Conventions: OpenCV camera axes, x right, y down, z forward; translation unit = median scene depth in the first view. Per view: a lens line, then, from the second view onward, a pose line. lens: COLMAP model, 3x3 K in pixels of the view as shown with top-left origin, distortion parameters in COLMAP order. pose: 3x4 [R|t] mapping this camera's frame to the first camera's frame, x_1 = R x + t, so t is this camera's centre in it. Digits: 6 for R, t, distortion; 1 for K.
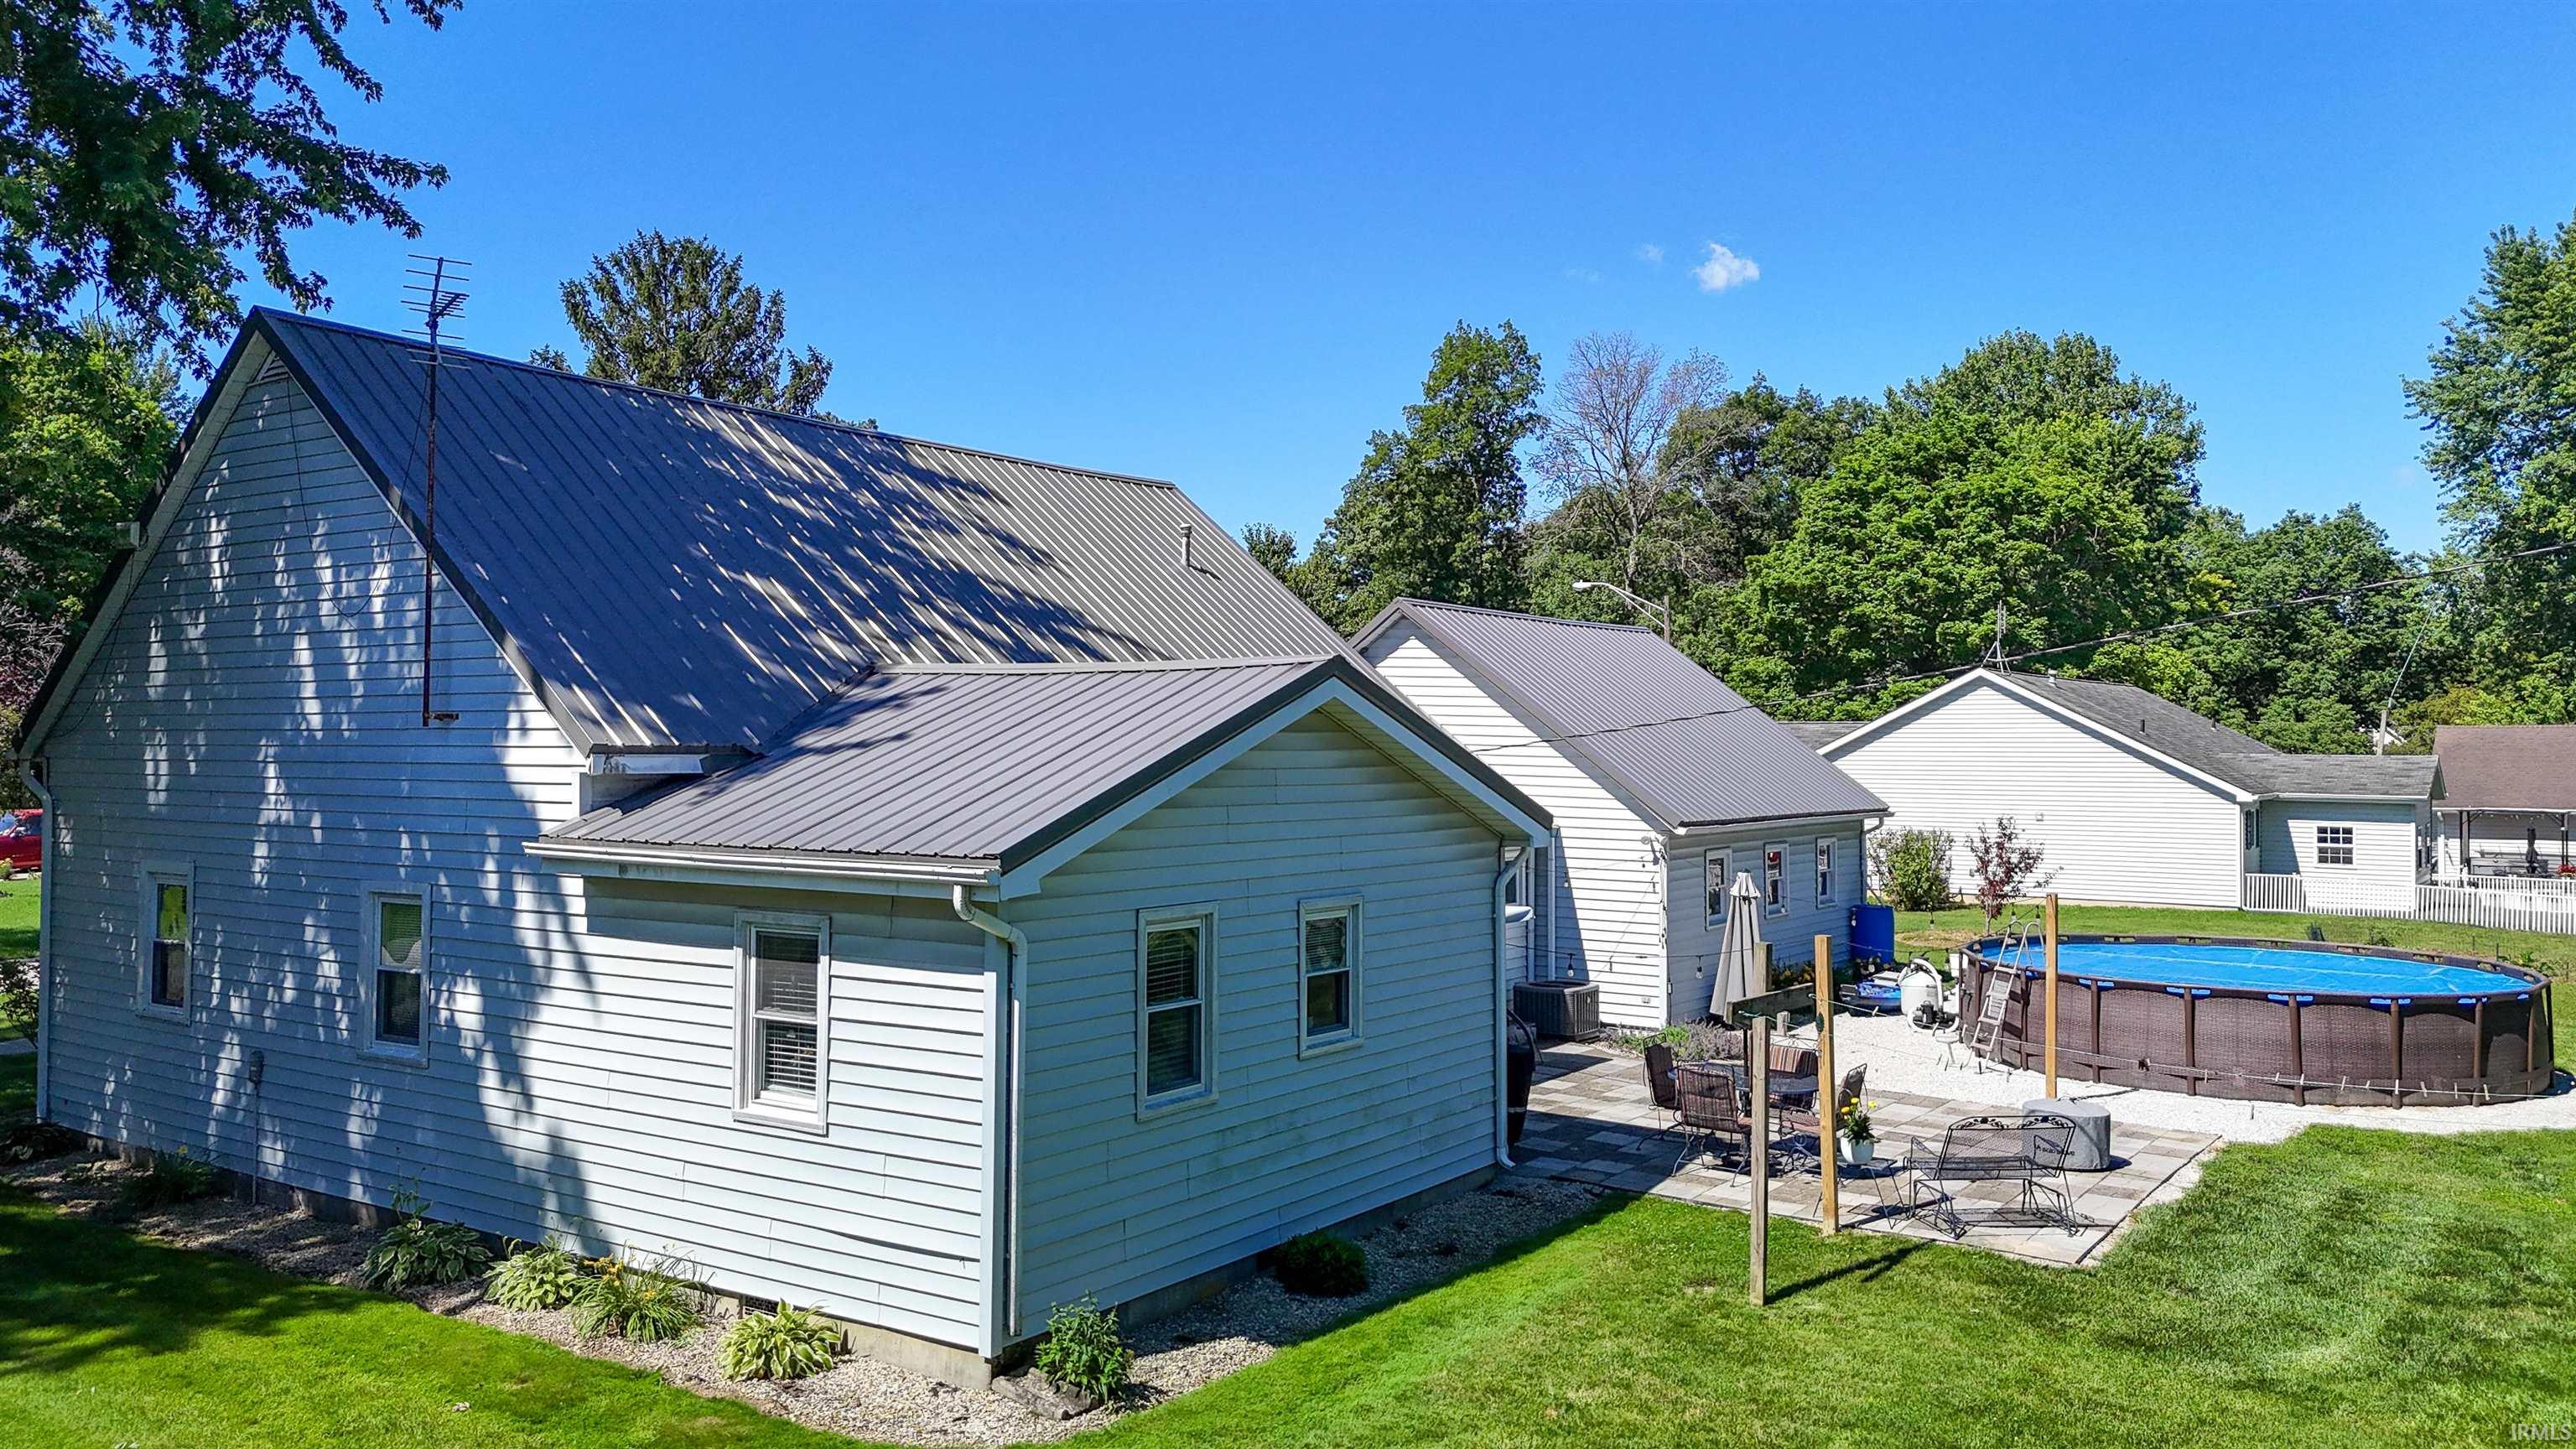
lens RADIAL K [[1895.7, 0, 1285.7], [0, 1895.7, 718.9], [0, 0, 1]] dist [0.058840, -0.049150]
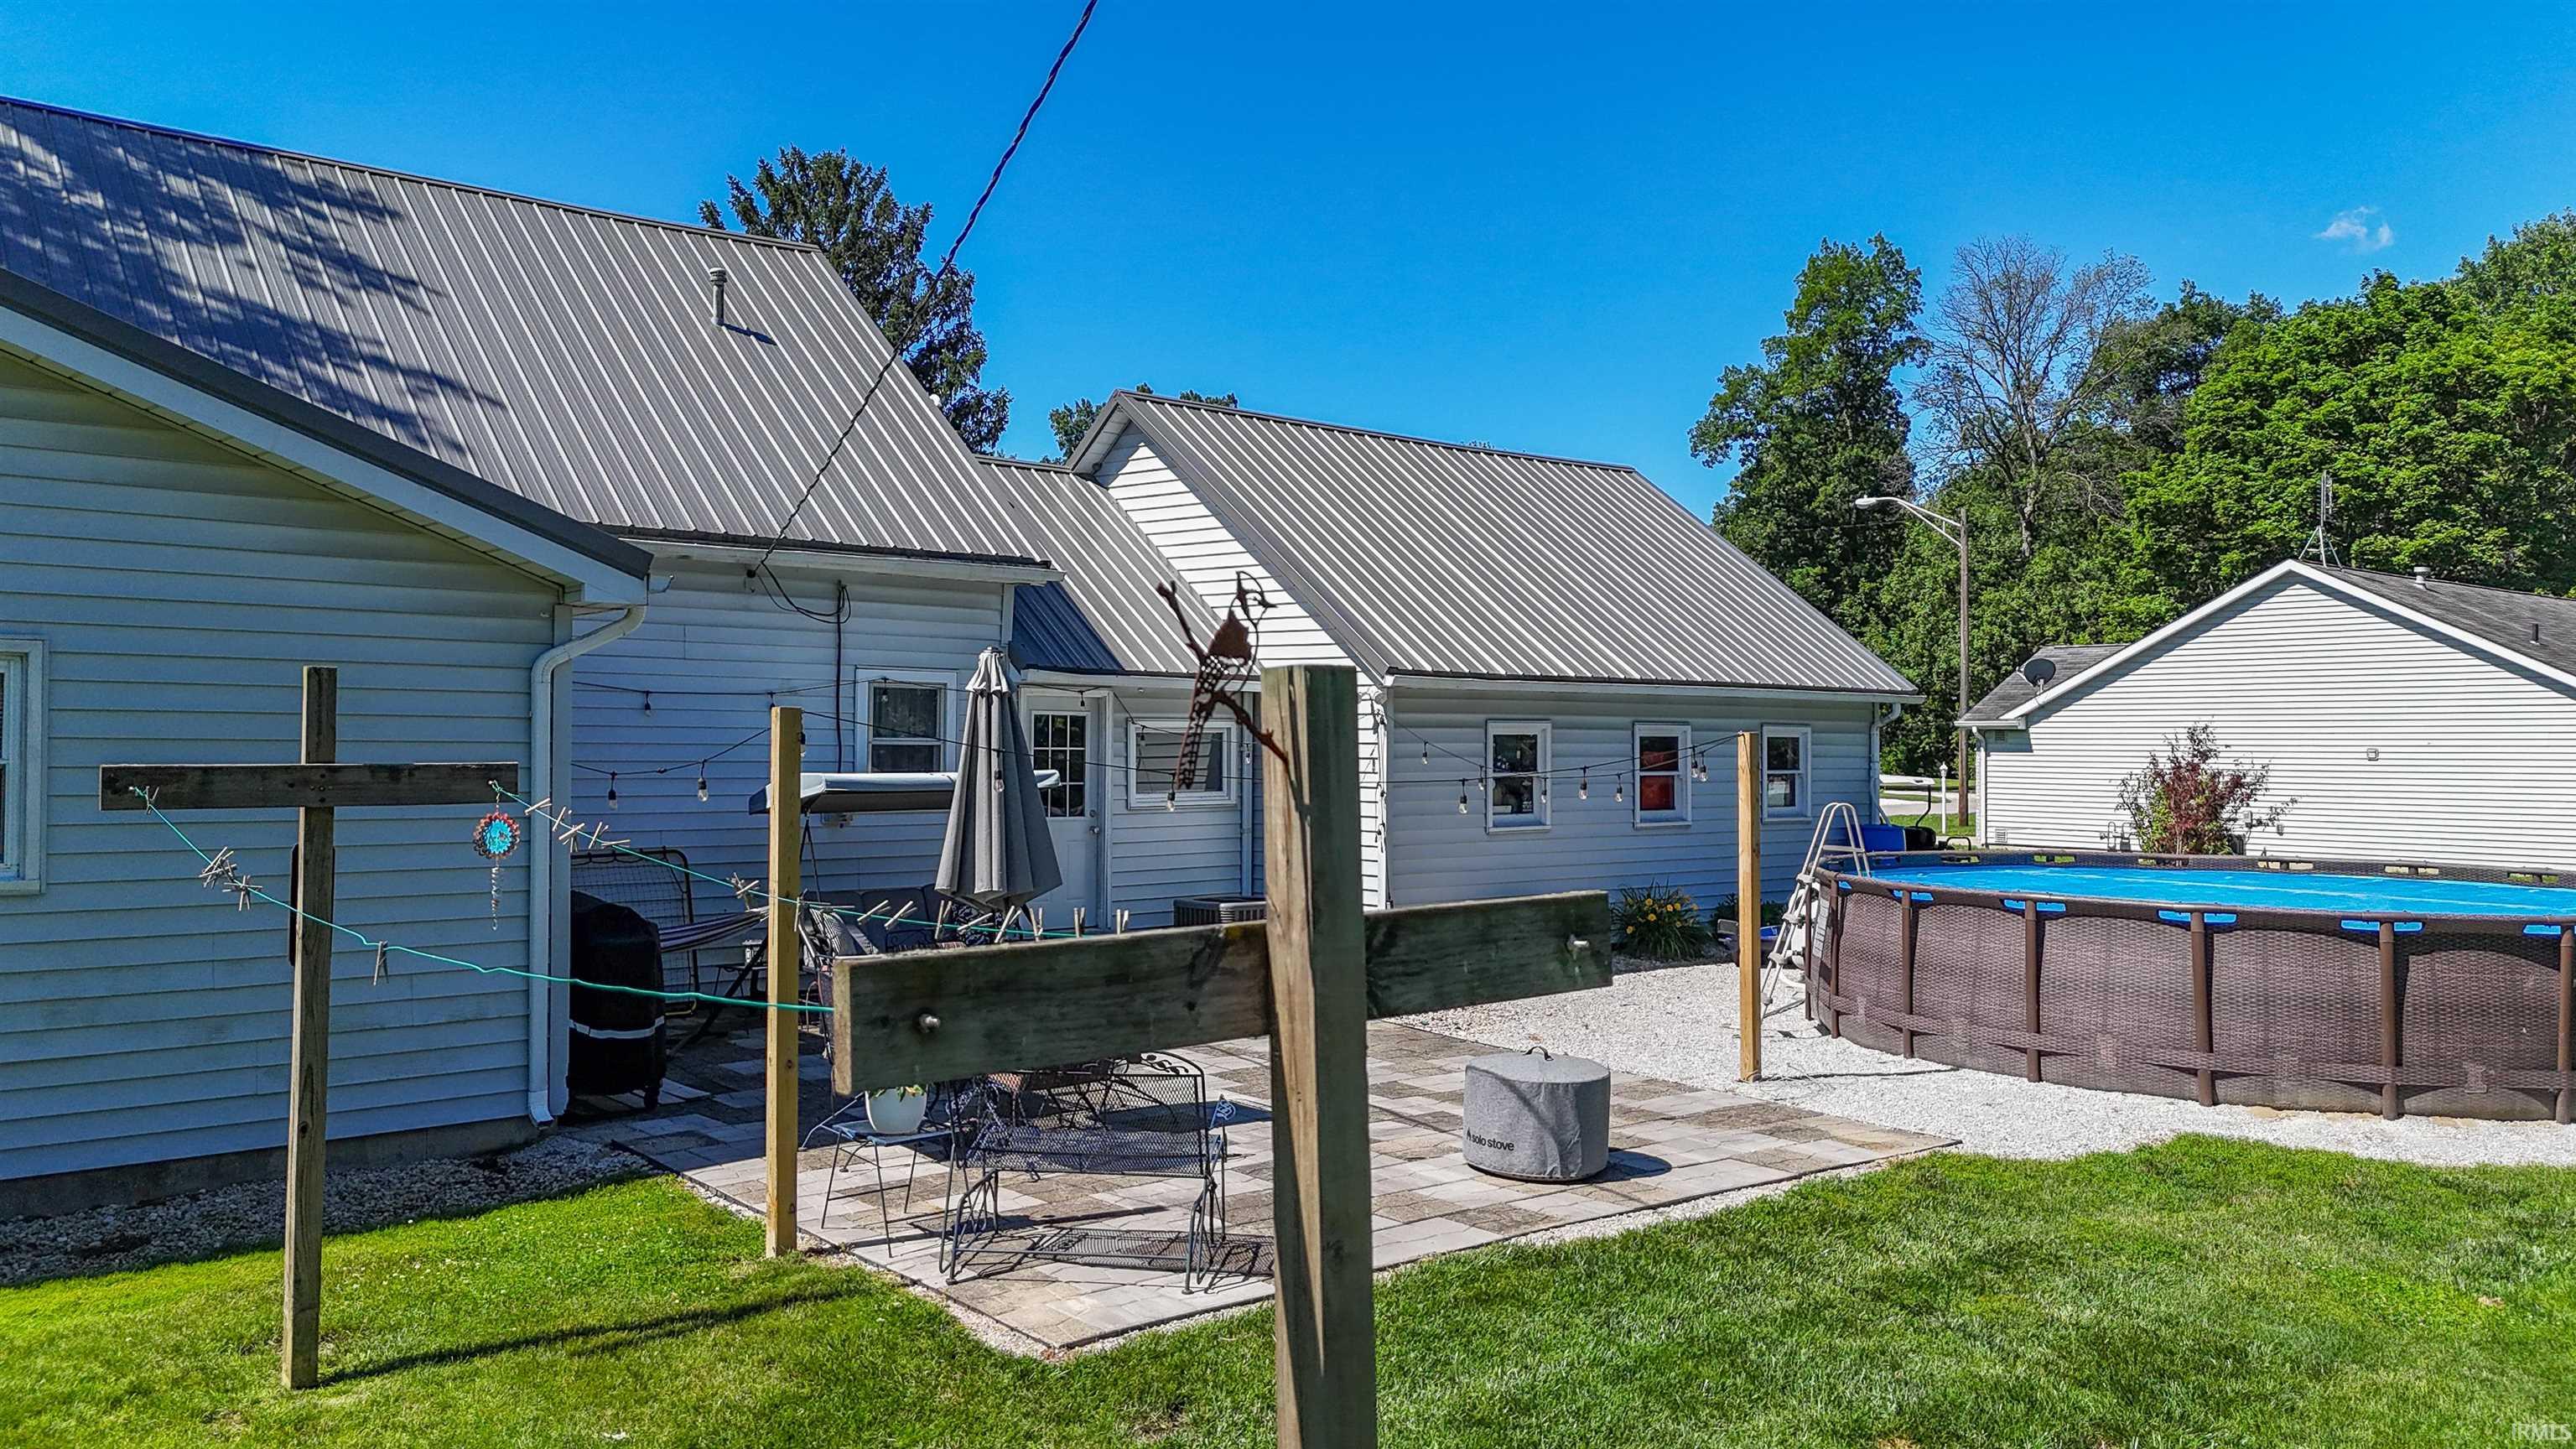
lens RADIAL K [[1895.7, 0, 1289.3], [0, 1895.7, 714.9], [0, 0, 1]] dist [0.058840, -0.049150]
pose [[0.966546, -0.002742, -0.256477, 0.116672], [0.001992, 0.999993, -0.003185, 0.024576], [0.256484, 0.002568, 0.966545, 0.107282]]
